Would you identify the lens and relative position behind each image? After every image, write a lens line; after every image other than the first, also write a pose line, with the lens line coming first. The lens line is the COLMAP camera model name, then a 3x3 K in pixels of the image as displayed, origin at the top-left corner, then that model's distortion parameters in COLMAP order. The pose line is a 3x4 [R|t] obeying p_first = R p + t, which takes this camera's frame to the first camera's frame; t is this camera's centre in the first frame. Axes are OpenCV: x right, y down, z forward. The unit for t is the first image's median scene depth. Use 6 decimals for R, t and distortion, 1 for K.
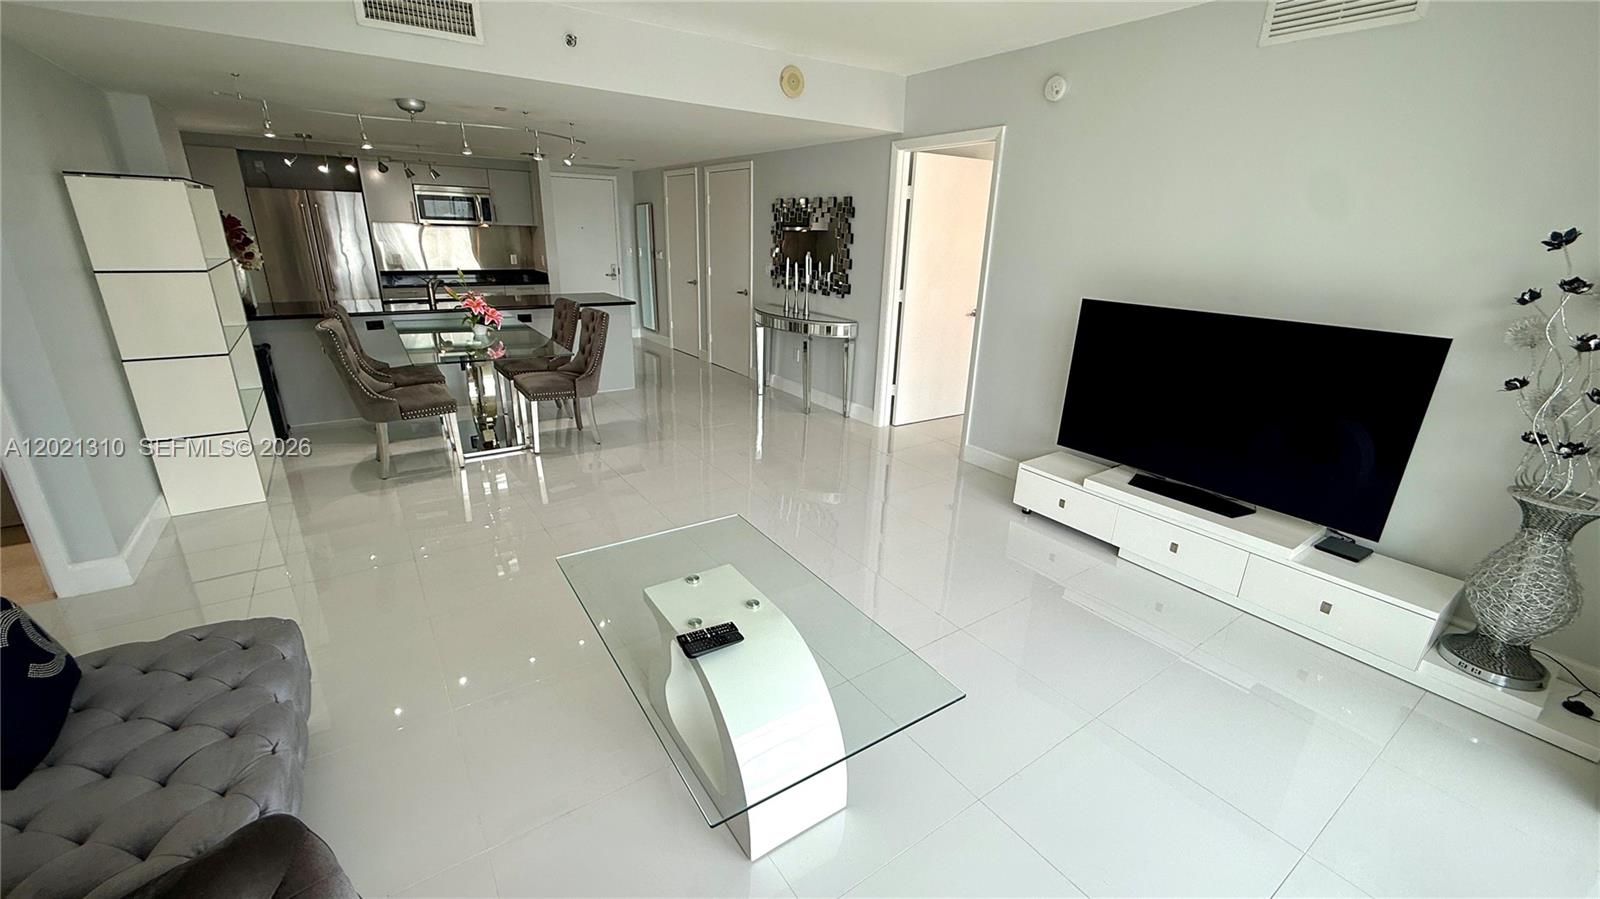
lens RADIAL K [[637.9, 0, 798.5], [0, 637.9, 451.2], [0, 0, 1]] dist [-0.000545, -0.000065]
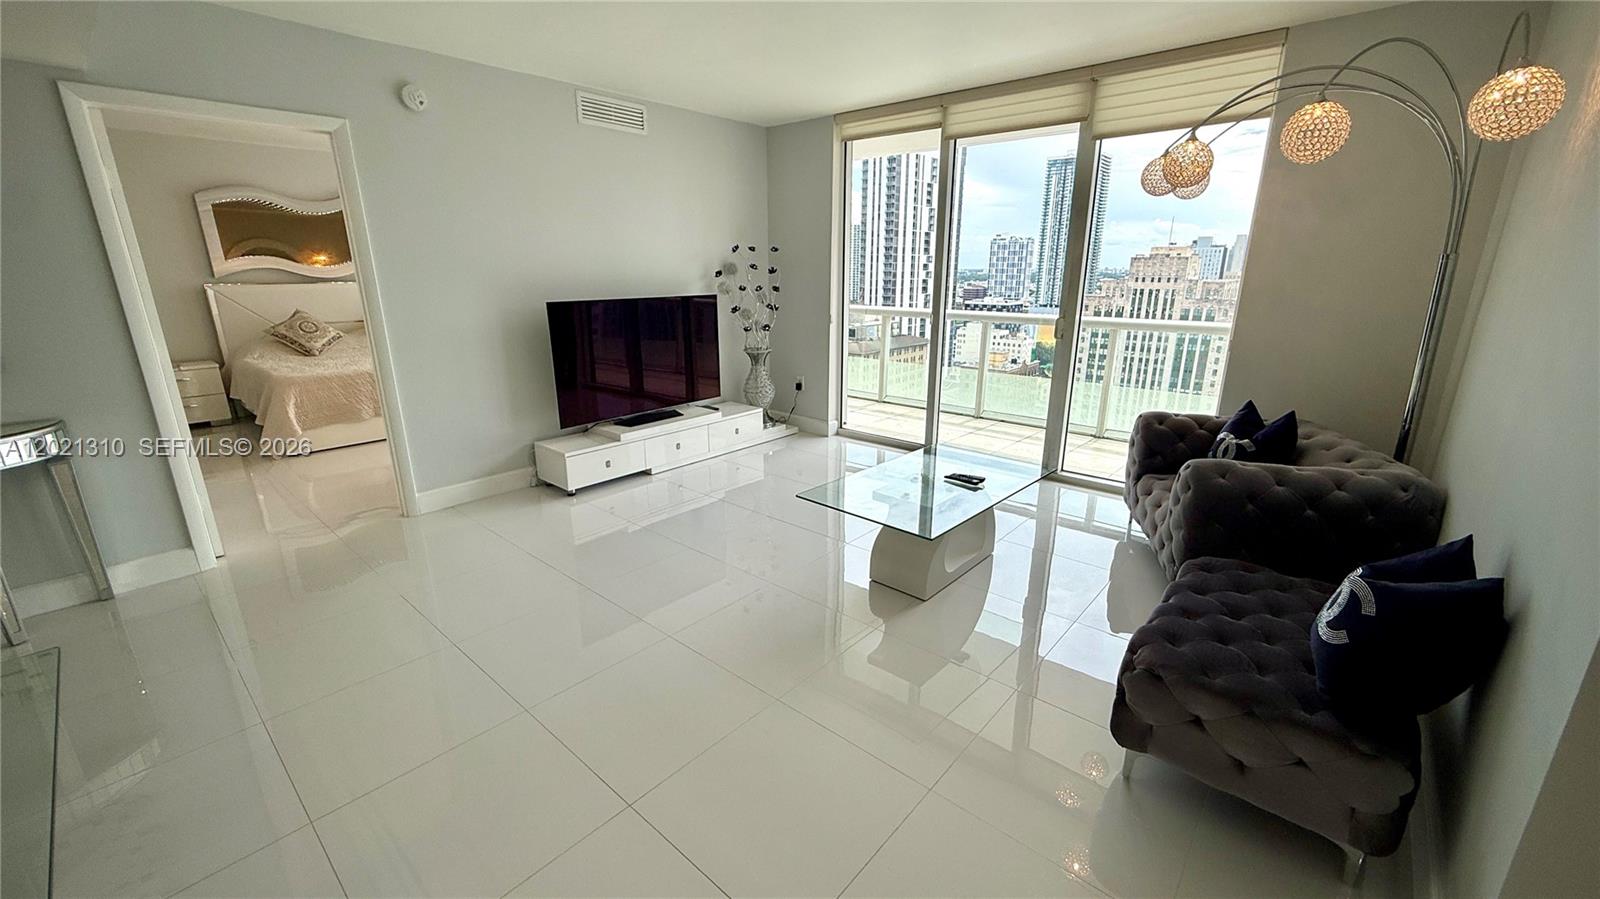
lens RADIAL K [[635.5, 0, 797.7], [0, 635.5, 447.7], [0, 0, 1]] dist [-0.000270, 0.000040]
pose [[-0.242910, -0.292710, 0.924833, -0.504318], [0.314128, 0.878280, 0.360483, -0.172011], [-0.917779, 0.378081, -0.121395, 0.503354]]
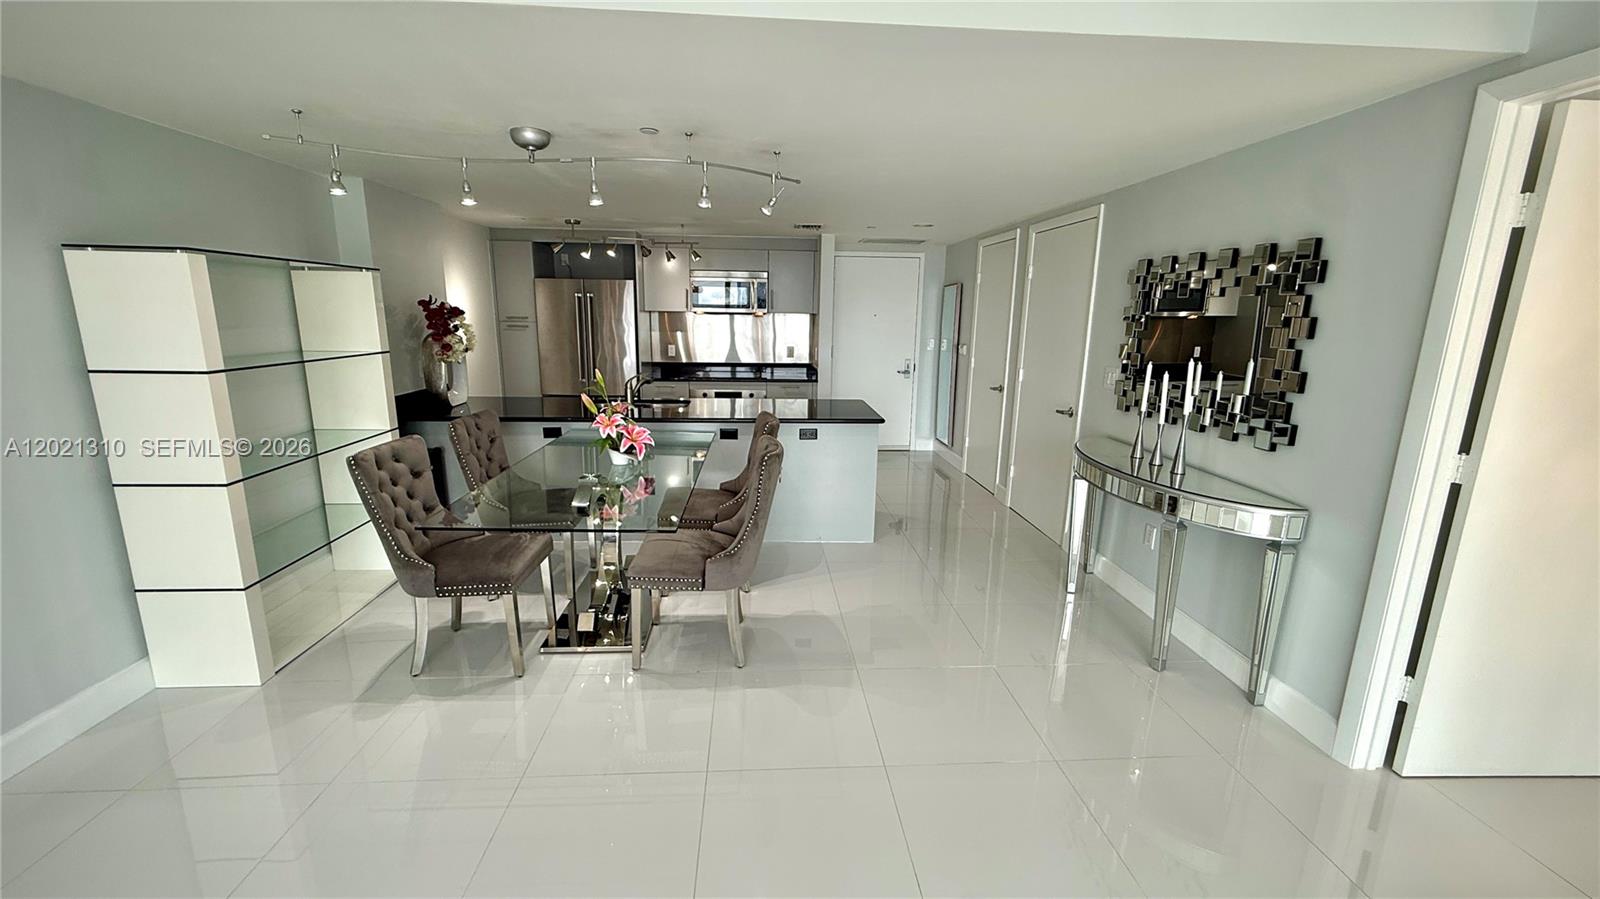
lens RADIAL K [[635.5, 0, 797.7], [0, 635.5, 447.7], [0, 0, 1]] dist [-0.000270, 0.000040]
pose [[0.856917, 0.094368, -0.506743, 0.007144], [-0.162053, 0.982572, -0.091057, -0.139142], [0.489318, 0.160147, 0.857275, 0.417122]]
